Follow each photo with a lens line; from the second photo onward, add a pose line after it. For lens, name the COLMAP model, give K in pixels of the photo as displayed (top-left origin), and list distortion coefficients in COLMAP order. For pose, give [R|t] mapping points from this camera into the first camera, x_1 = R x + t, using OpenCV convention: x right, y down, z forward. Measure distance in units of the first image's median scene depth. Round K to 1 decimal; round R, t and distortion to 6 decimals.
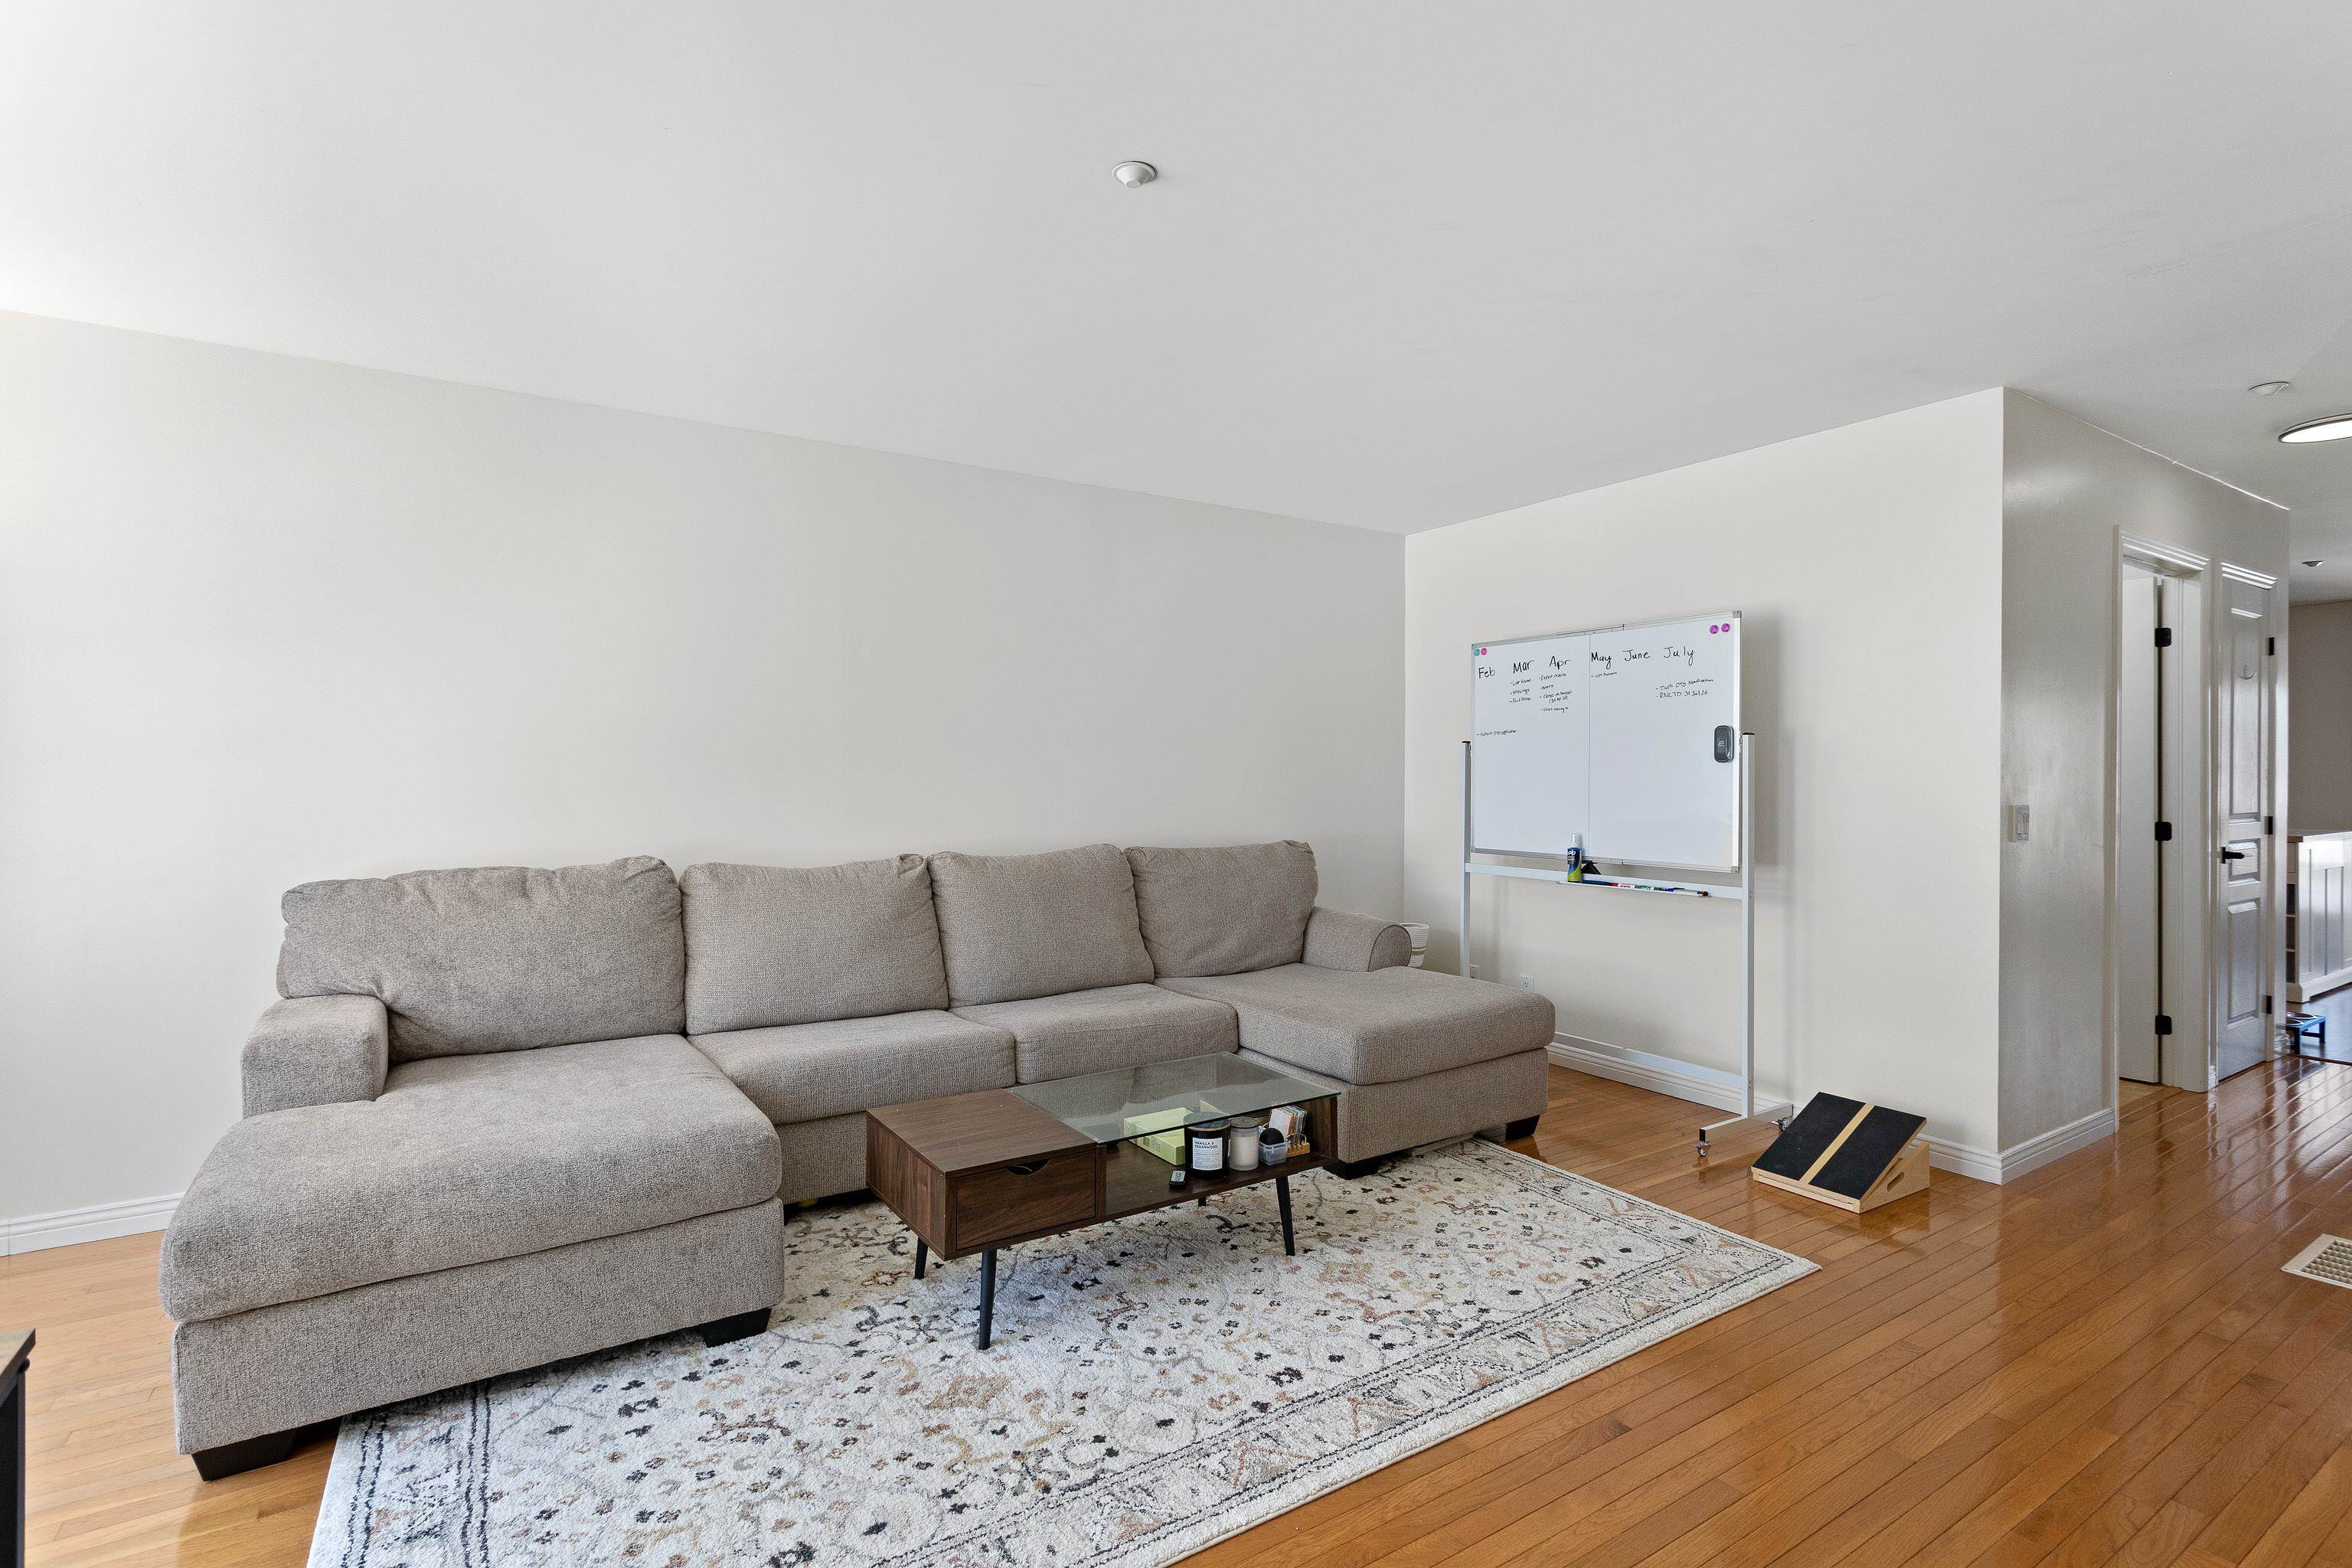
lens RADIAL K [[1116.5, 0, 1185.5], [0, 1116.5, 775.6], [0, 0, 1]] dist [0.001985, 0.000434]
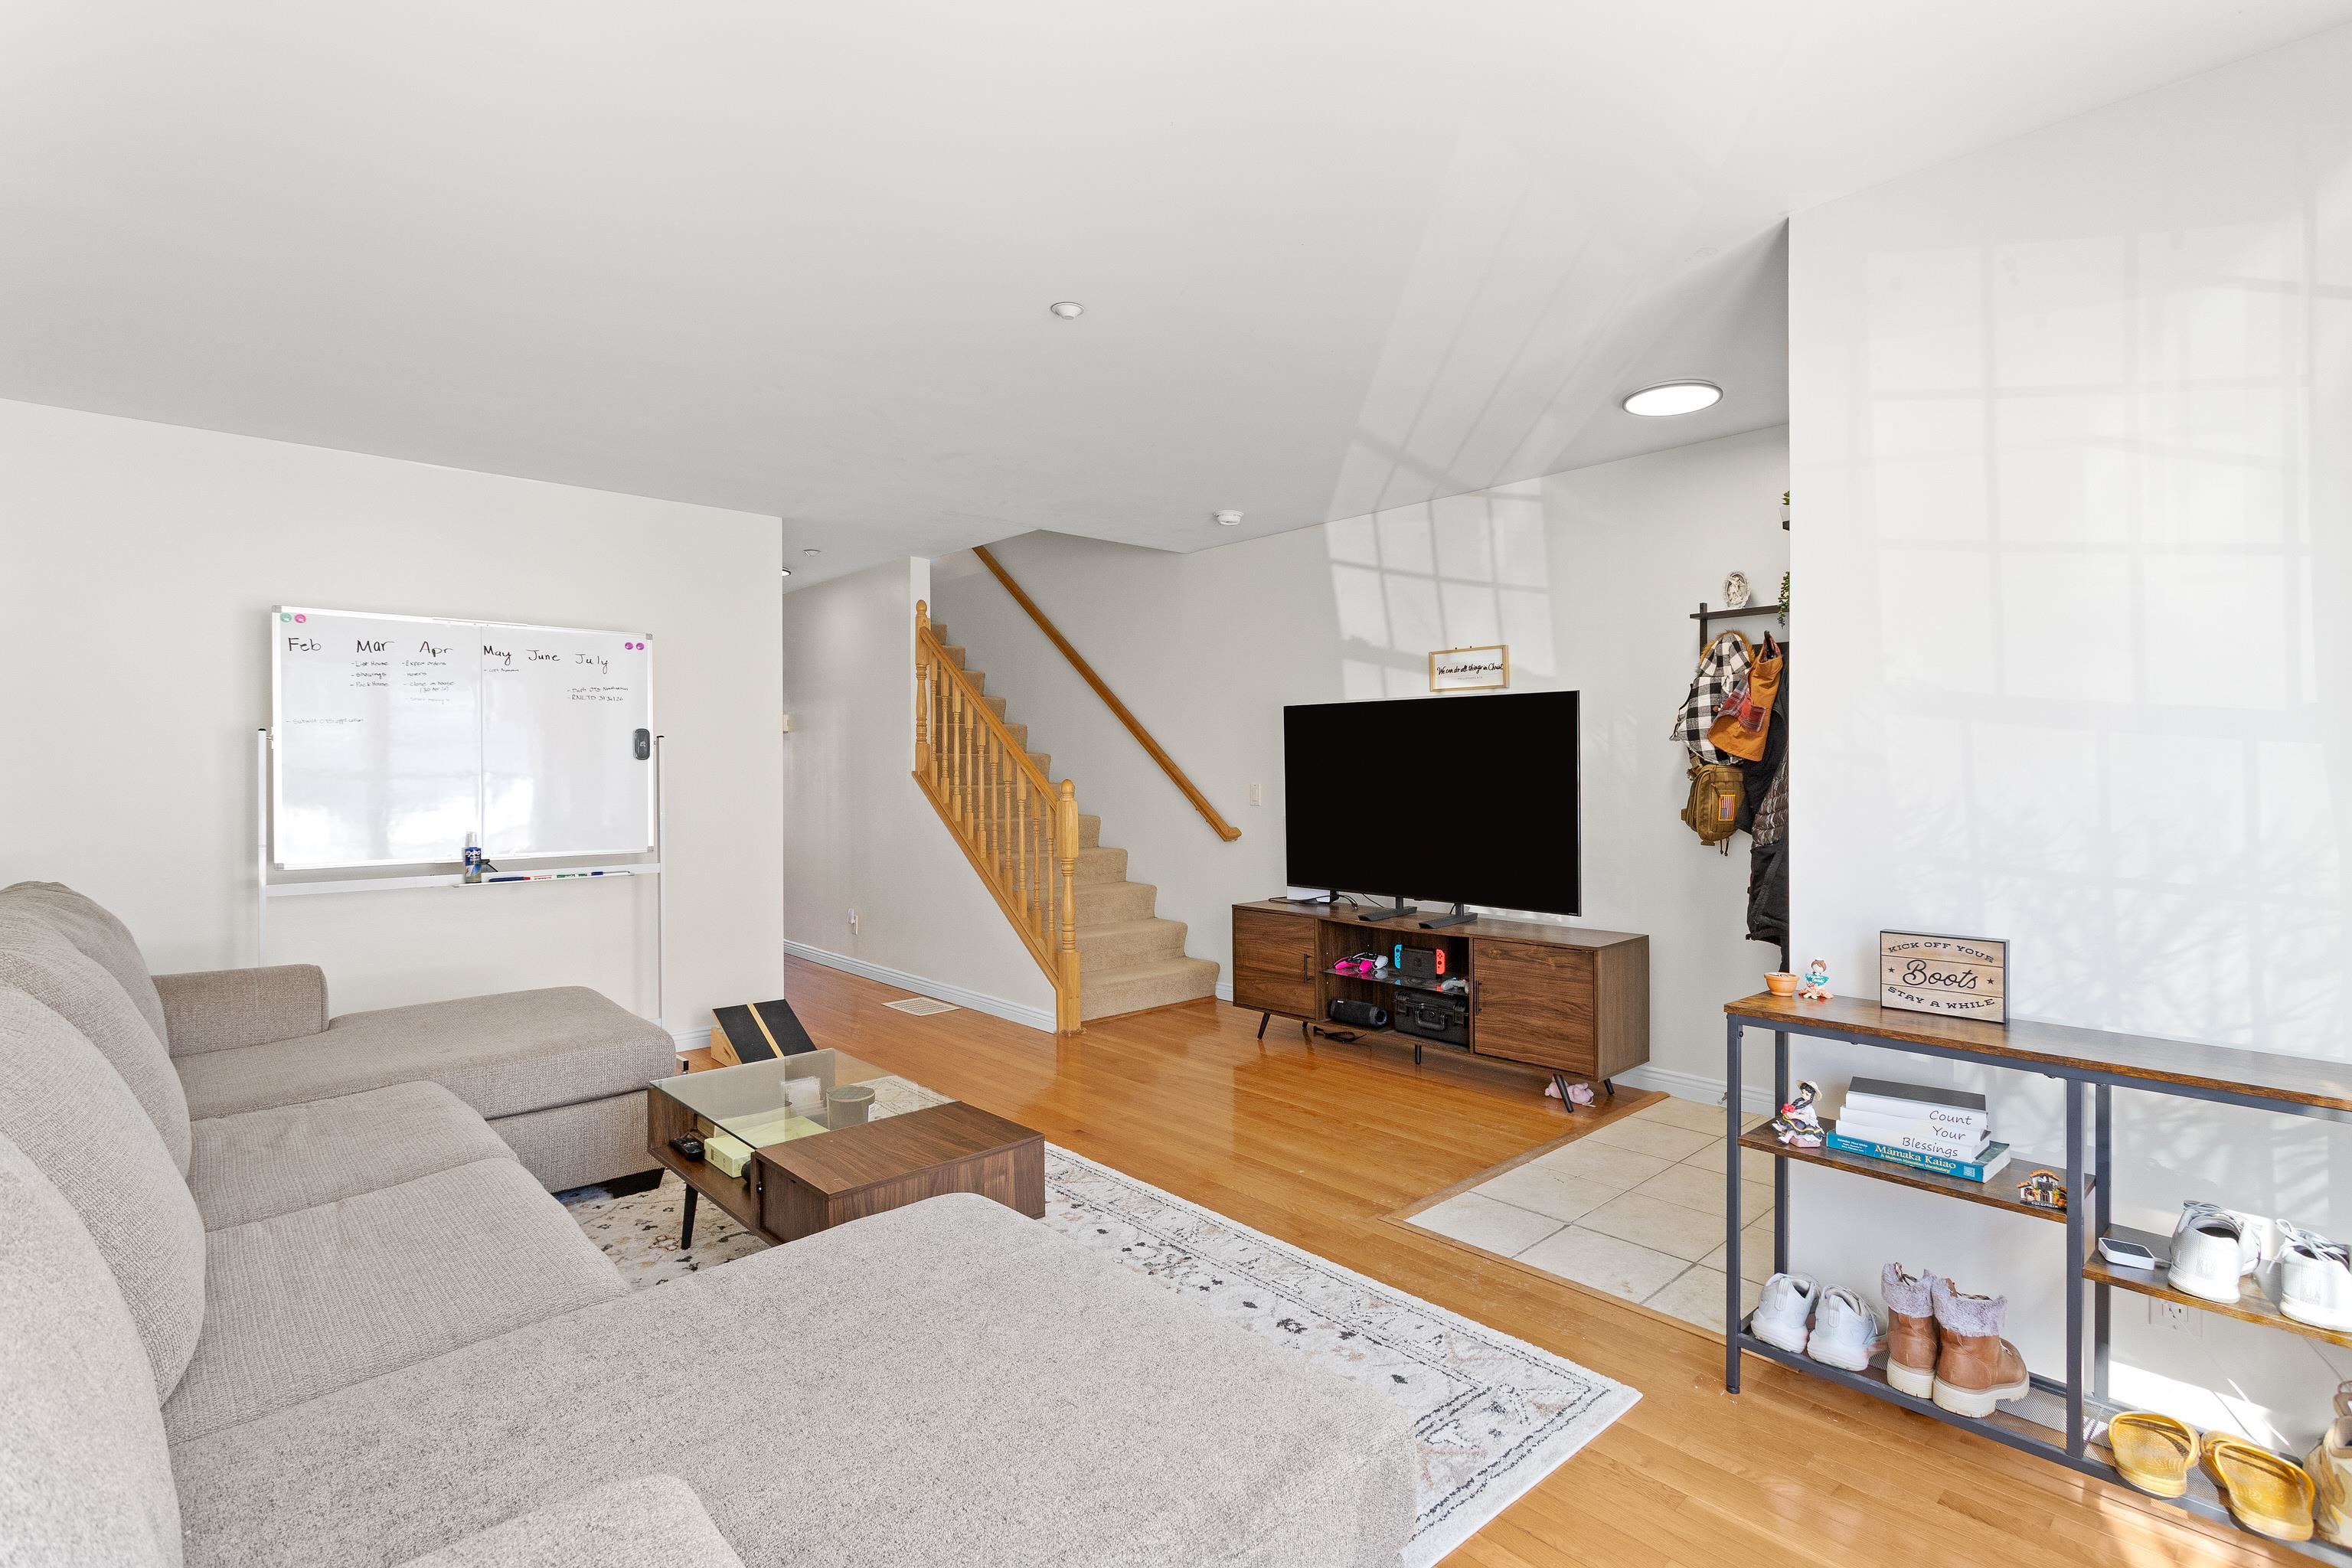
lens RADIAL K [[1116.5, 0, 1185.5], [0, 1116.5, 775.6], [0, 0, 1]] dist [0.001985, 0.000434]
pose [[-0.164256, -0.010004, 0.986367, -0.782552], [0.002710, 0.999940, 0.010593, -0.005761], [-0.986414, 0.004413, -0.164219, 0.619965]]
